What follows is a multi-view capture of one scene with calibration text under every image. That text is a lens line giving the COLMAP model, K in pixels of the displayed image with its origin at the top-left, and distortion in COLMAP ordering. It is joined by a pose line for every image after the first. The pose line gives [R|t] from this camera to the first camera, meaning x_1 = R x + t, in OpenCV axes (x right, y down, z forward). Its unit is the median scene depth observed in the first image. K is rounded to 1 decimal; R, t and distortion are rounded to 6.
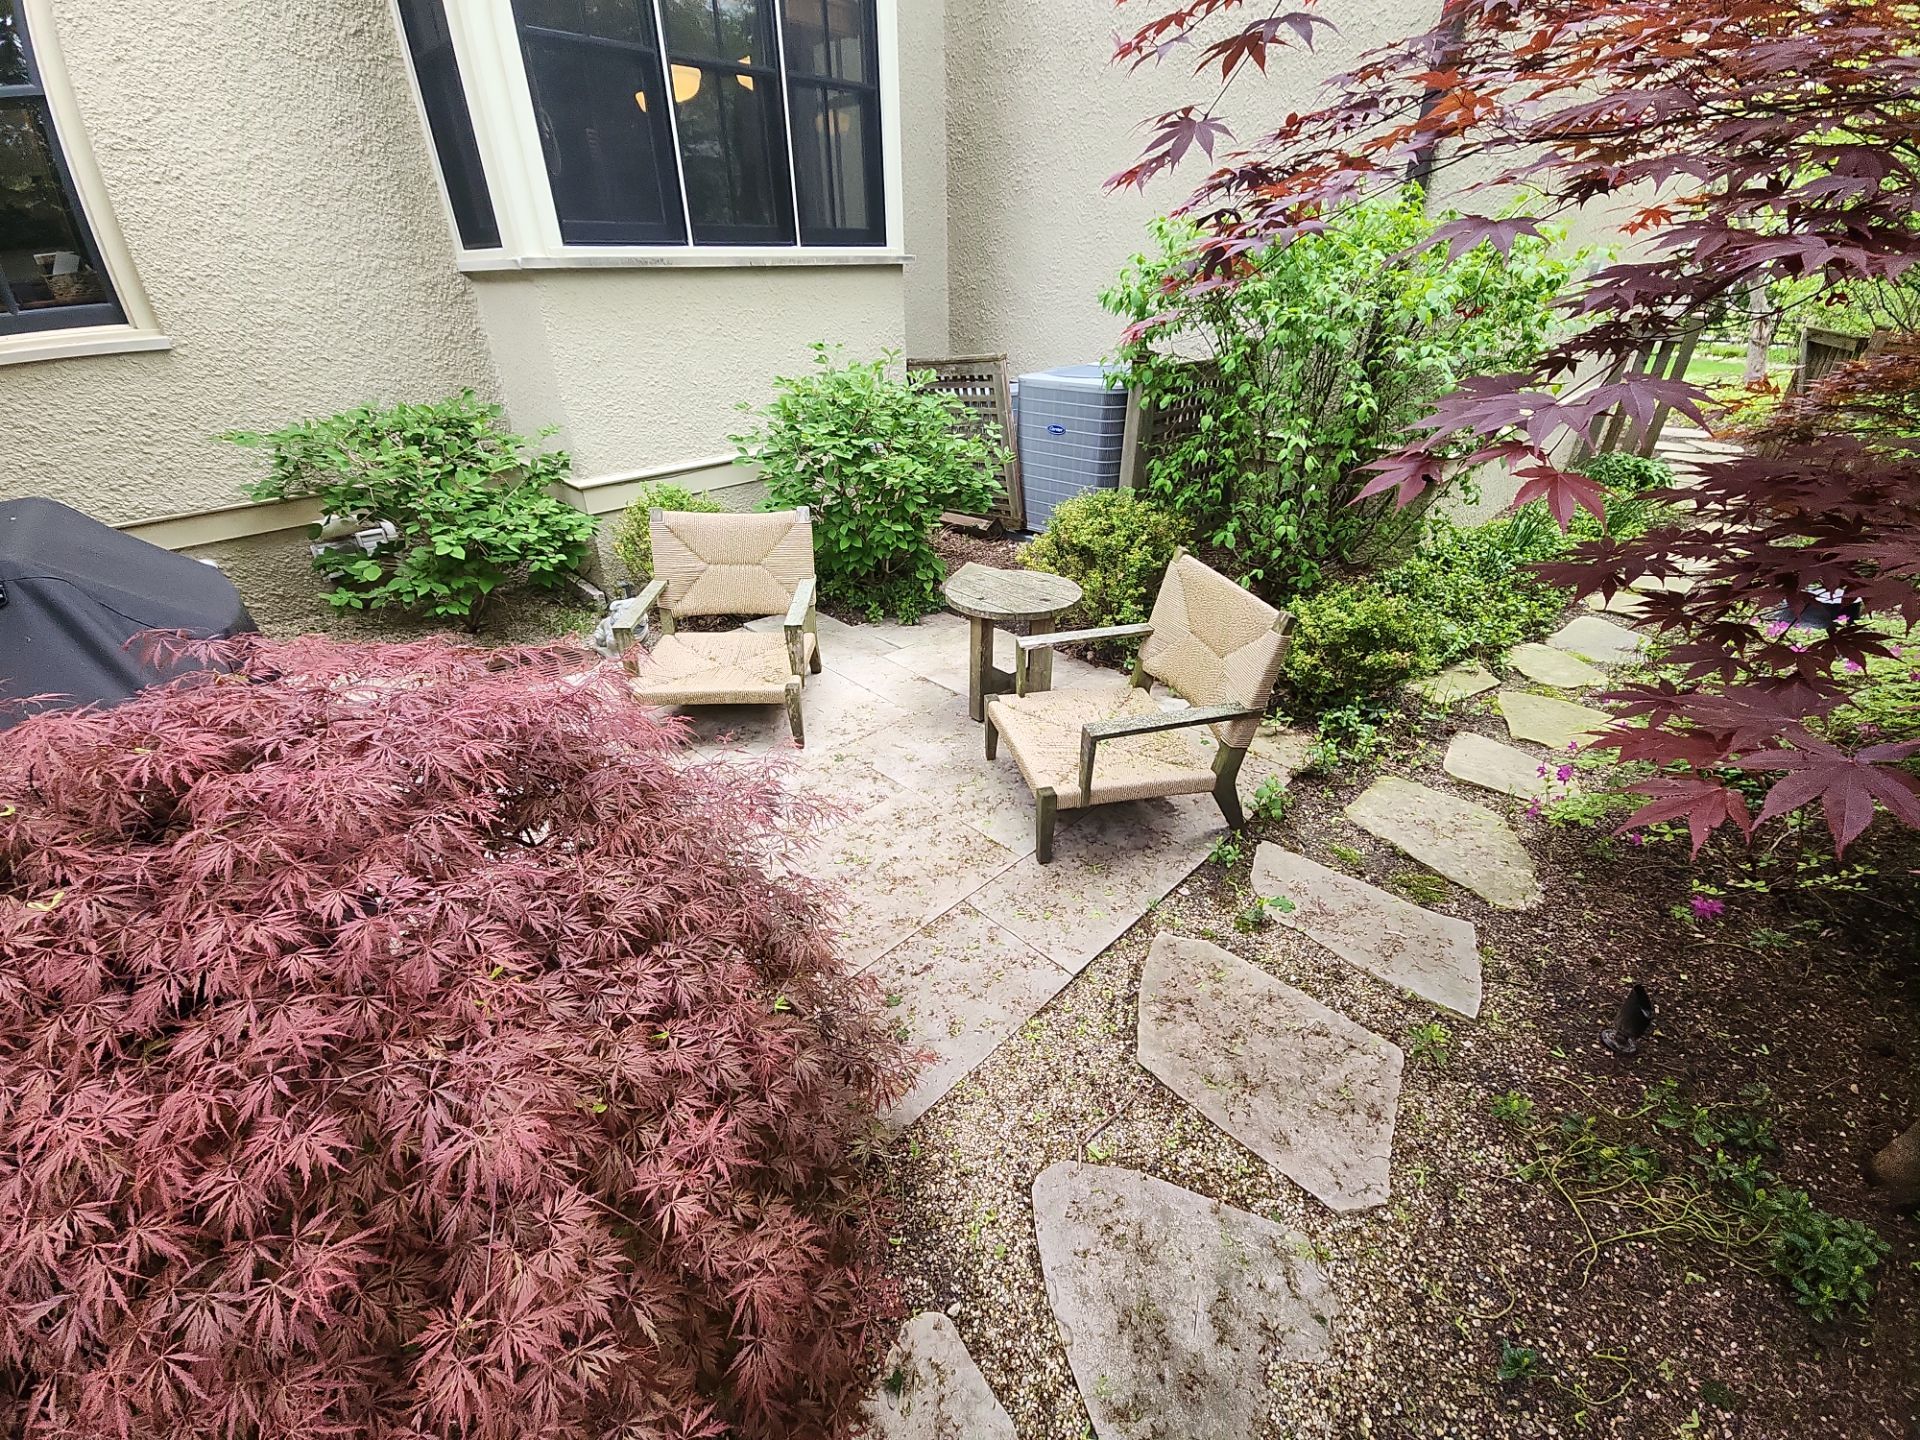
lens RADIAL K [[772.9, 0, 950.2], [0, 772.9, 719.9], [0, 0, 1]] dist [0.012361, -0.009347]
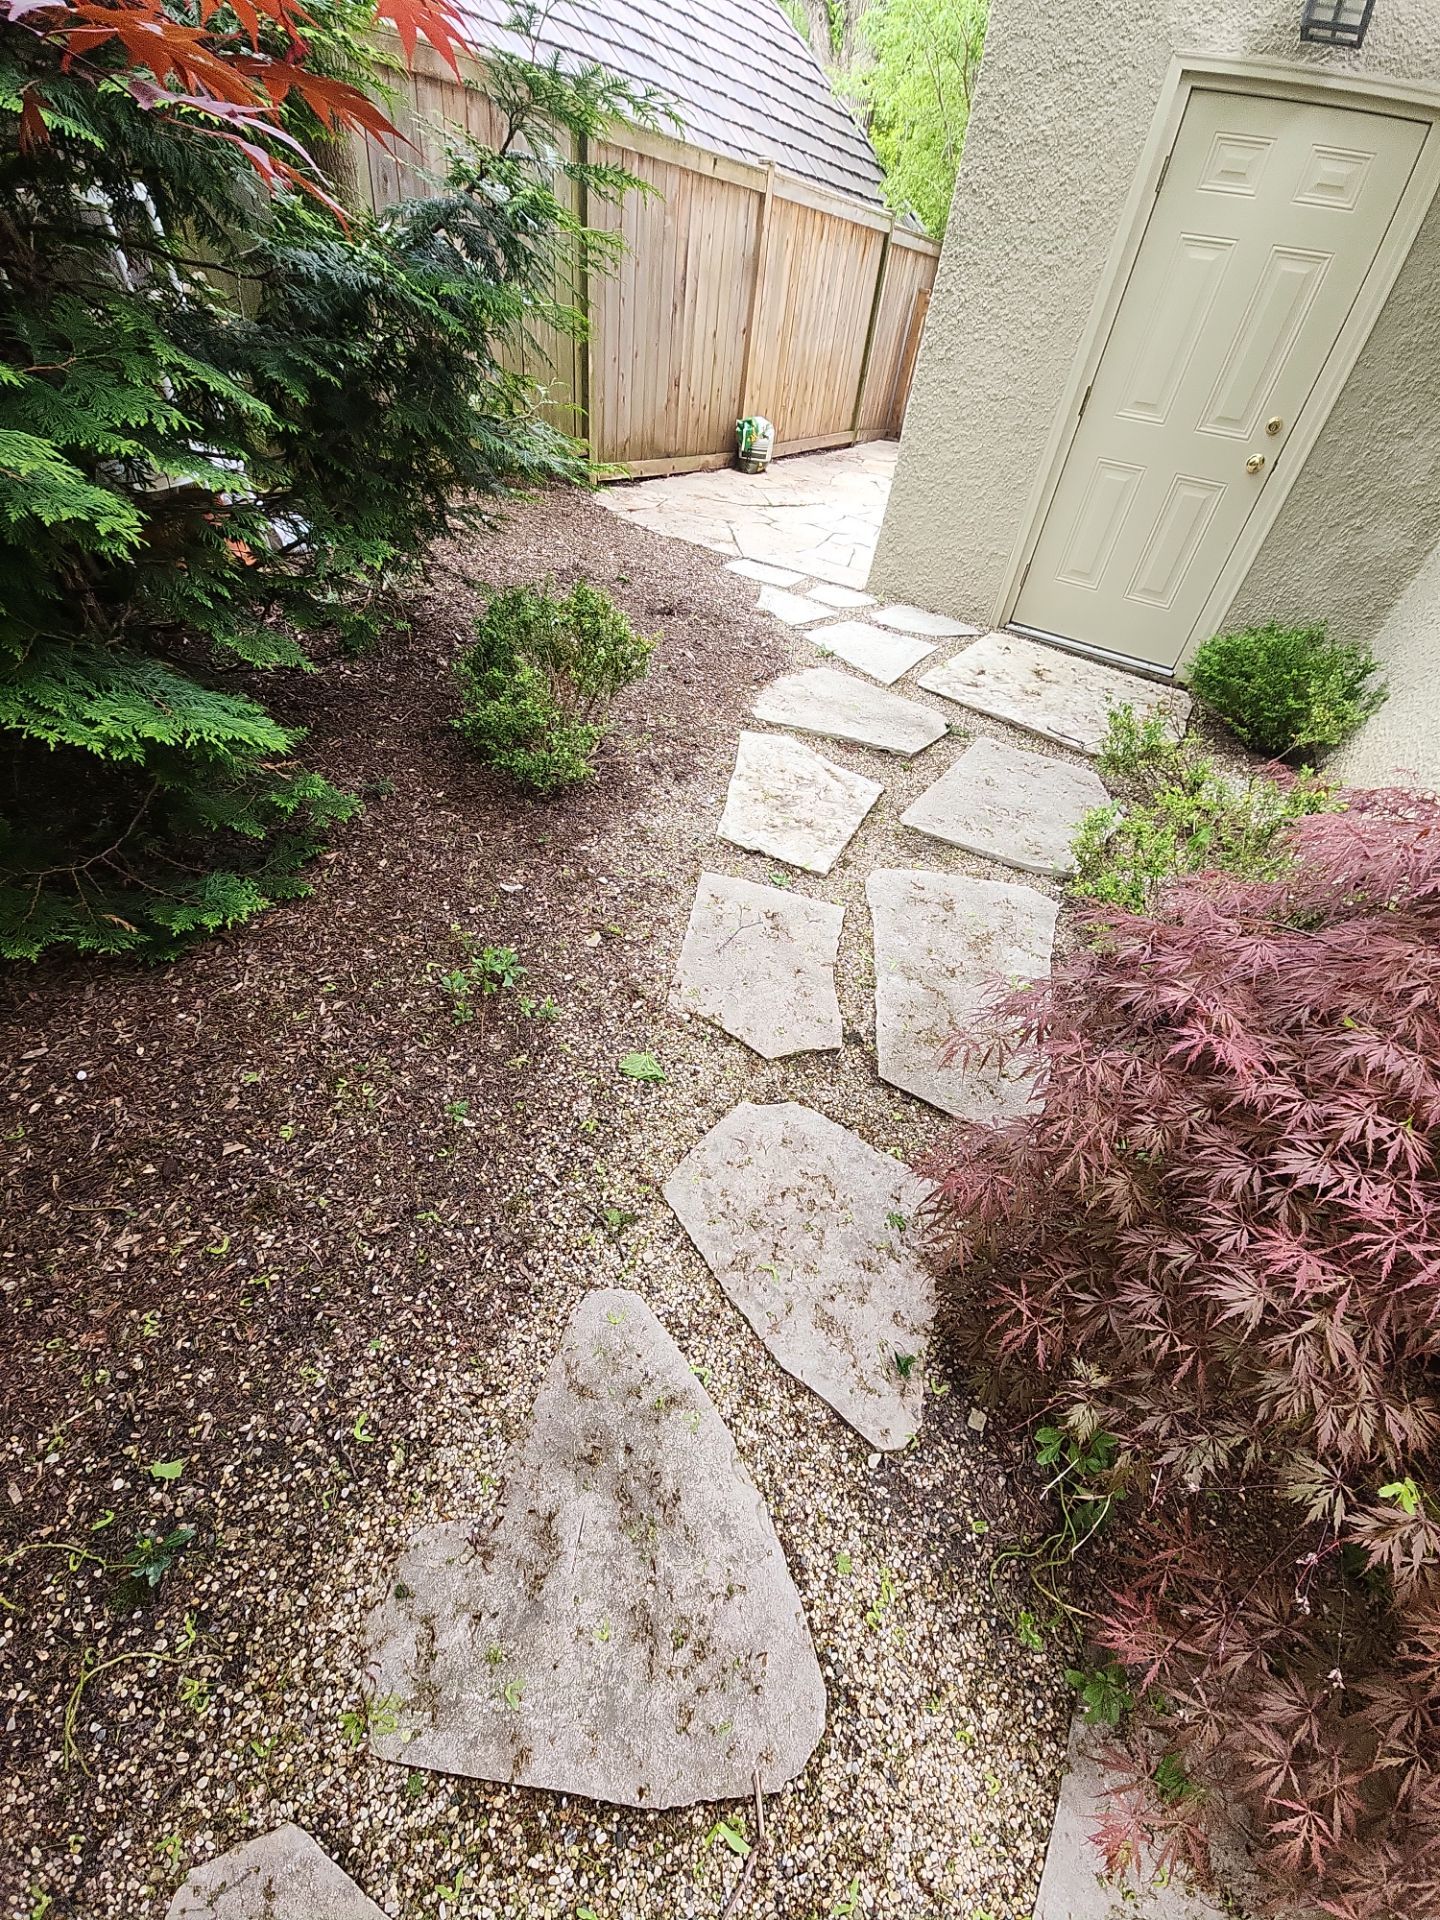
lens RADIAL K [[772.9, 0, 730.2], [0, 772.9, 948.1], [0, 0, 1]] dist [0.012361, -0.009347]
pose [[-0.956342, 0.108786, -0.271248, 0.296462], [-0.225402, 0.316213, 0.921522, -0.125773], [0.186021, 0.942430, -0.277887, 0.648523]]
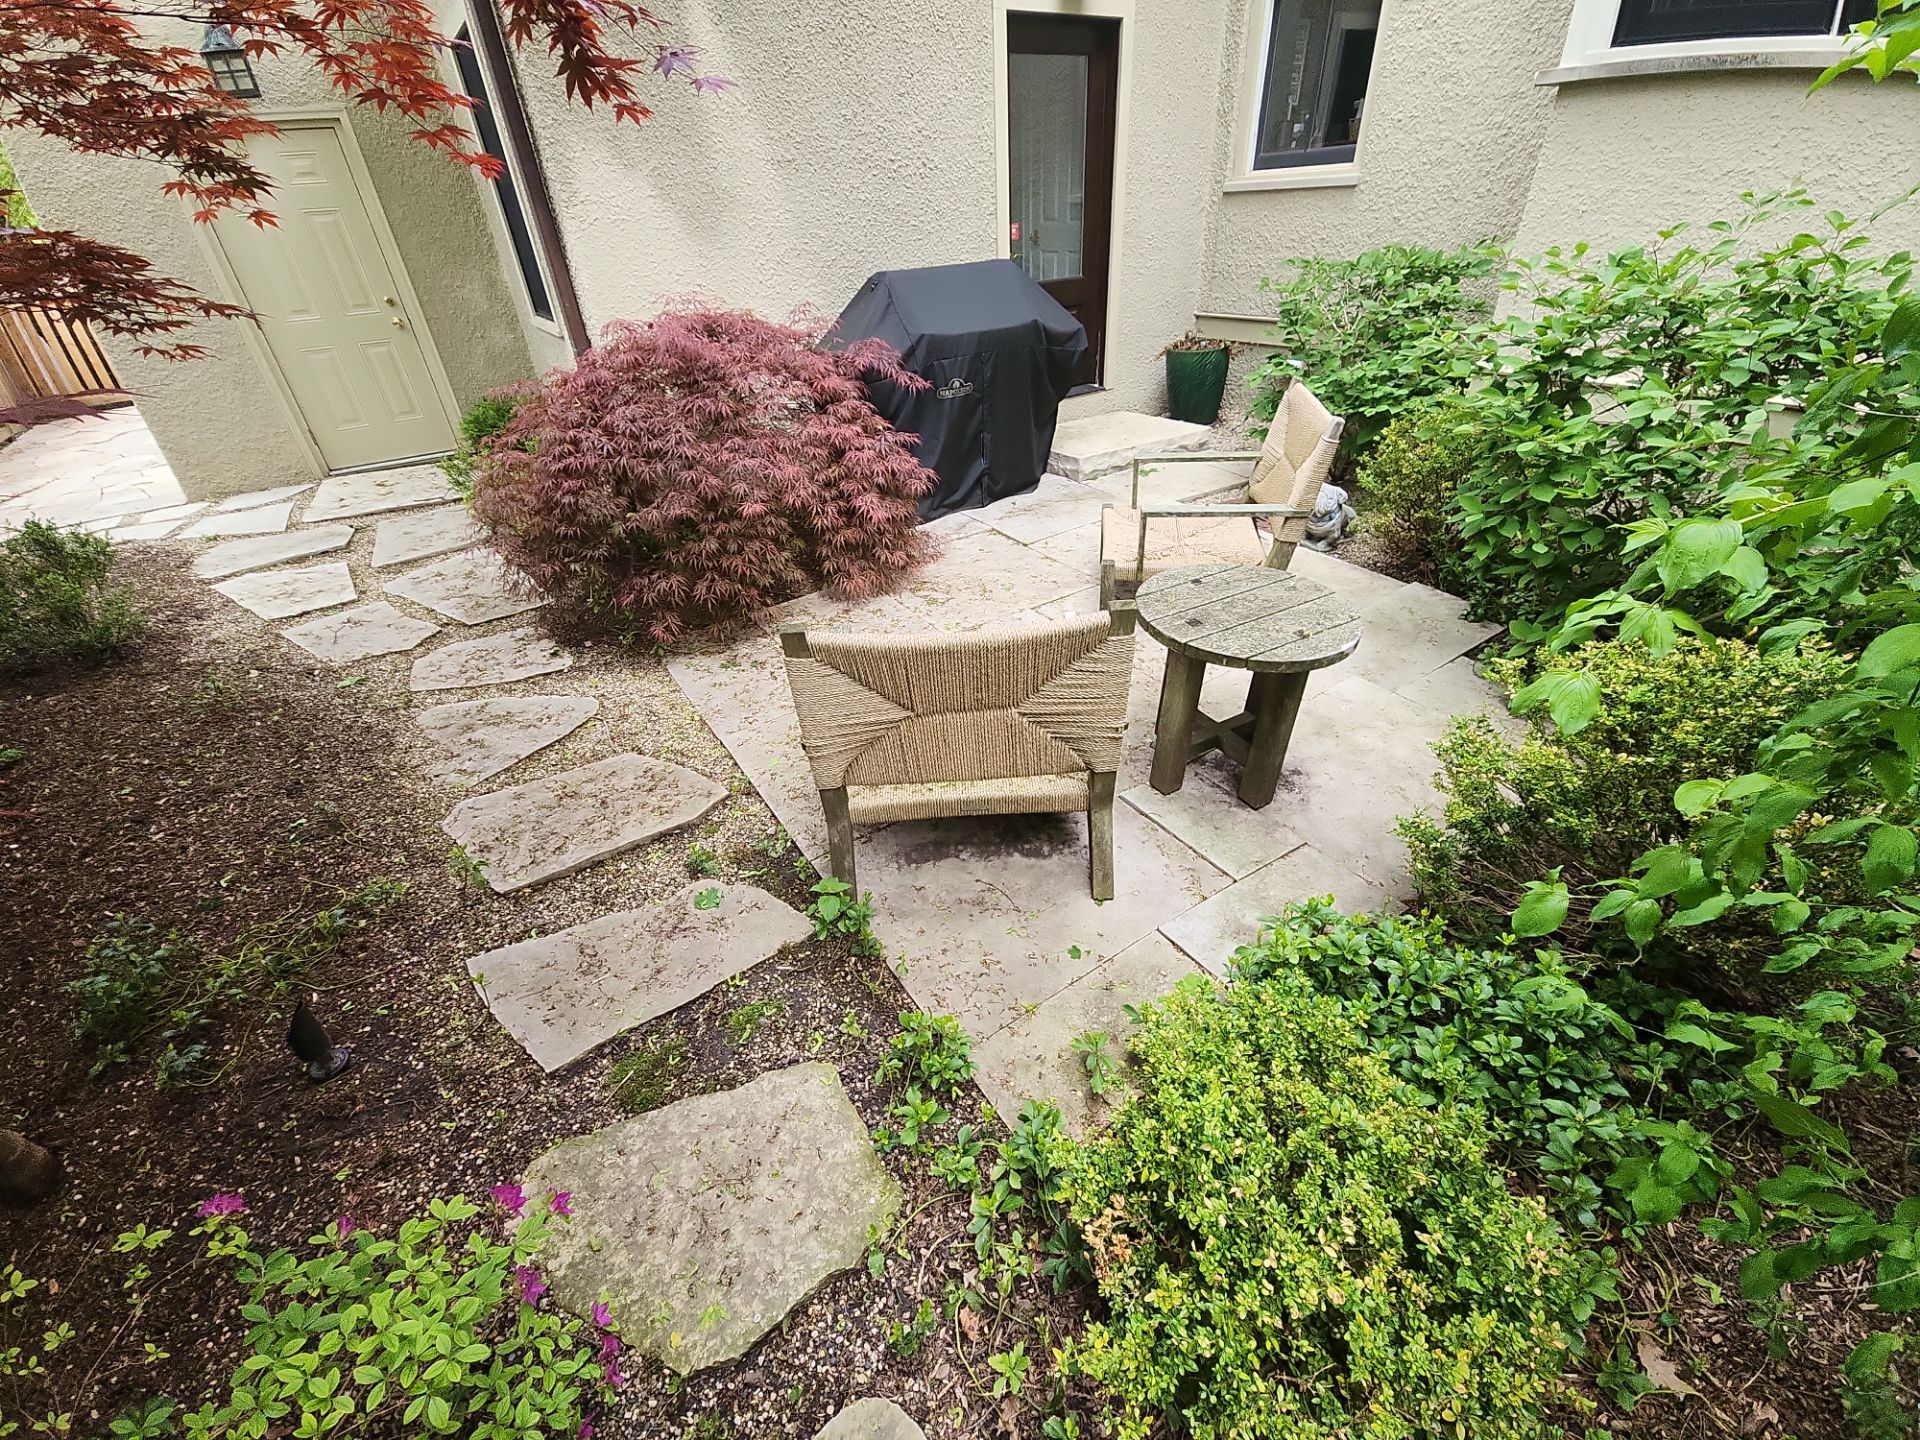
lens RADIAL K [[772.9, 0, 950.2], [0, 772.9, 719.9], [0, 0, 1]] dist [0.012361, -0.009347]
pose [[-0.190618, 0.563144, -0.804073, 1.486018], [-0.442168, 0.682042, 0.582500, -0.793522], [0.876443, 0.466570, 0.118995, 1.626198]]
